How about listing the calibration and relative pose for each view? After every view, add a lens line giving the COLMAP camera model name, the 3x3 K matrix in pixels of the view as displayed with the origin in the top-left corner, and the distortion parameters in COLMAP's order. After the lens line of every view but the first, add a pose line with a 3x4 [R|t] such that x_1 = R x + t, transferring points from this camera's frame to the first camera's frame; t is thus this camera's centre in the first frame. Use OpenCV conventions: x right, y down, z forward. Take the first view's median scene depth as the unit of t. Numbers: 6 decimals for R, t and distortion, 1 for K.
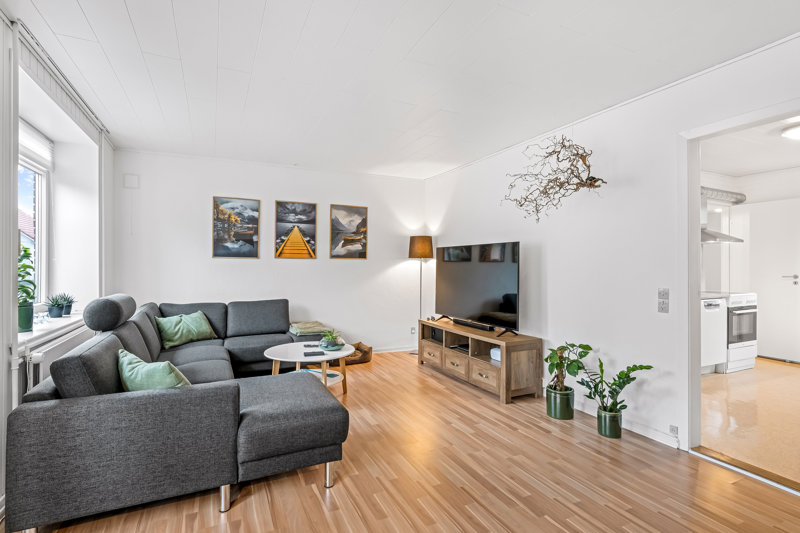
lens RADIAL K [[396.7, 0, 396.8], [0, 396.7, 266.5], [0, 0, 1]] dist [0.001371, -0.000602]
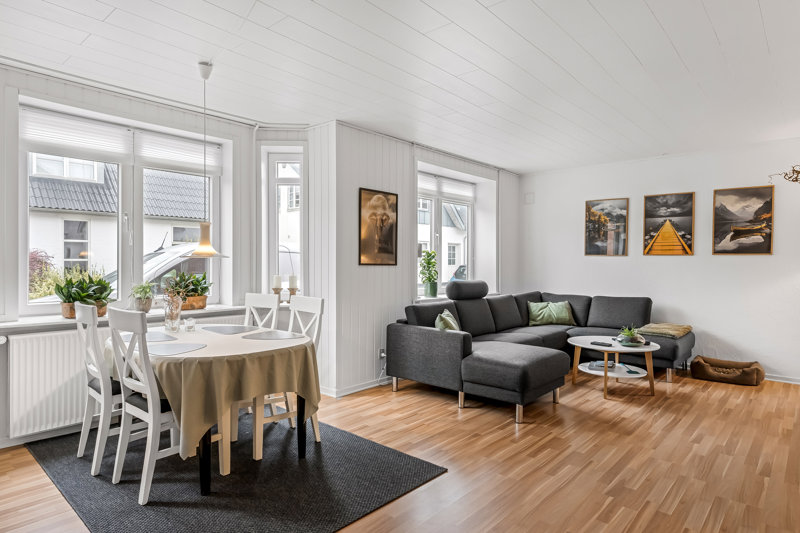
lens RADIAL K [[466.1, 0, 399.4], [0, 466.1, 267.2], [0, 0, 1]] dist [0.006582, 0.004924]
pose [[0.400177, 0.011312, -0.916368, 0.537043], [-0.004385, 0.999936, 0.010429, -0.000559], [0.916427, -0.000155, 0.400201, -0.011806]]
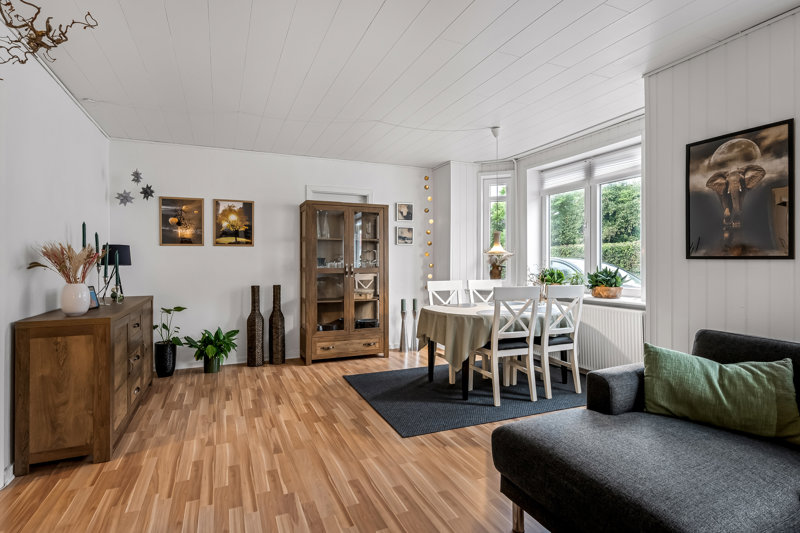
lens RADIAL K [[407.6, 0, 400.7], [0, 407.6, 260.0], [0, 0, 1]] dist [0.003450, 0.001403]
pose [[-0.999889, 0.000834, 0.014897, 0.023683], [0.000808, 0.999998, -0.001751, 0.007451], [-0.014898, -0.001739, -0.999887, 0.858019]]
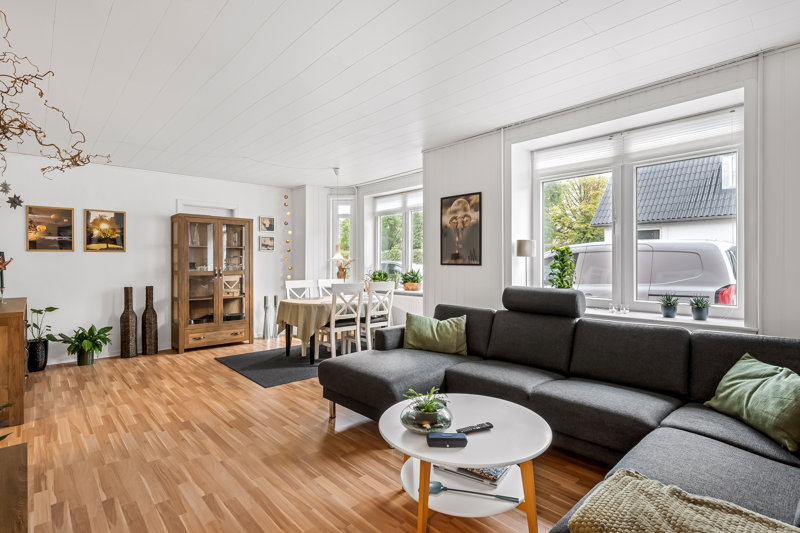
lens RADIAL K [[396.7, 0, 398.5], [0, 396.7, 262.4], [0, 0, 1]] dist [0.001371, -0.000602]
pose [[-0.951499, 0.000346, -0.307652, 0.019561], [-0.000091, 0.999999, 0.001405, -0.001783], [0.307652, 0.001365, -0.951498, 1.144514]]
